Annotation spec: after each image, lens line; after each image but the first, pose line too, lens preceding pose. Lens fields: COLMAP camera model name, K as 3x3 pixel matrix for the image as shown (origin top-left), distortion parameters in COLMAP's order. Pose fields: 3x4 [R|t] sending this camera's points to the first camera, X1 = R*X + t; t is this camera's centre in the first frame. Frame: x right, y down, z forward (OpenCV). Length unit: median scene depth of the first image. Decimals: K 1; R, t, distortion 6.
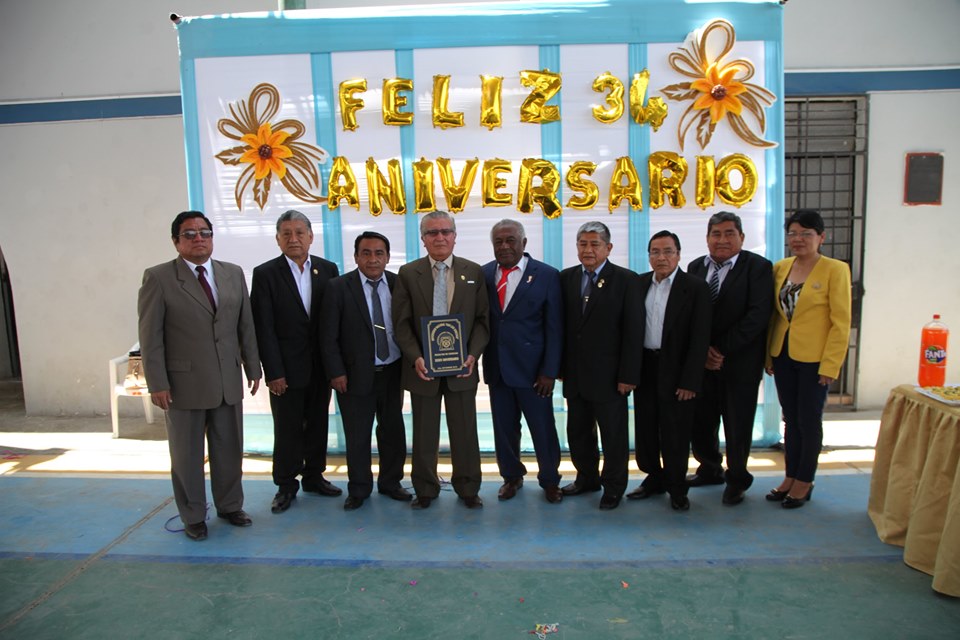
lens RADIAL K [[744.0, 0, 485.8], [0, 744.0, 319.4], [0, 0, 1]] dist [-0.095881, 0.053663]
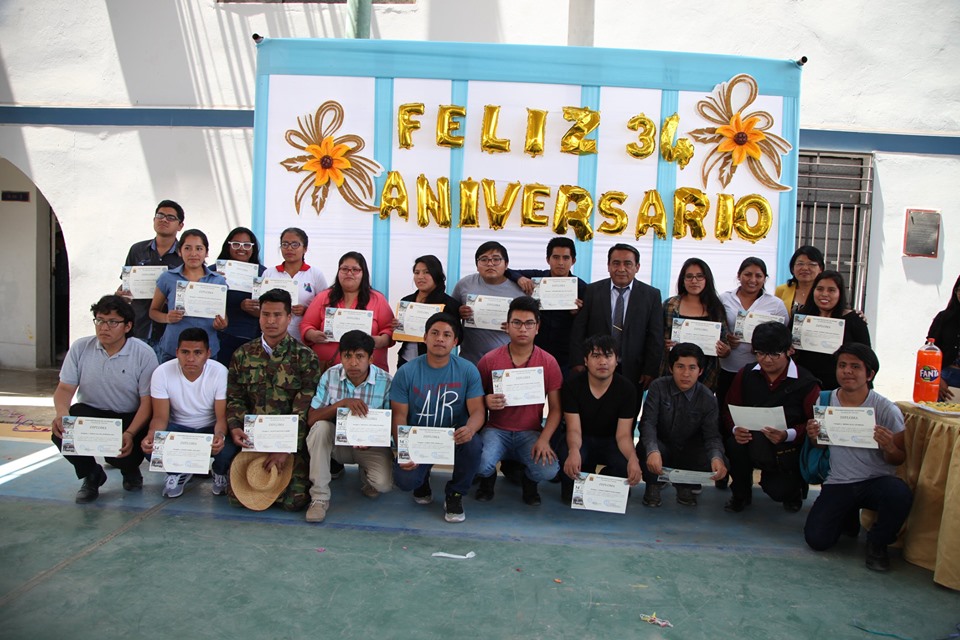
lens RADIAL K [[744.0, 0, 482.9], [0, 744.0, 318.2], [0, 0, 1]] dist [-0.095881, 0.053663]
pose [[0.997538, 0.070098, 0.001915, -0.053969], [-0.069770, 0.994869, -0.073263, 0.068458], [-0.007041, 0.072949, 0.997311, -0.082905]]
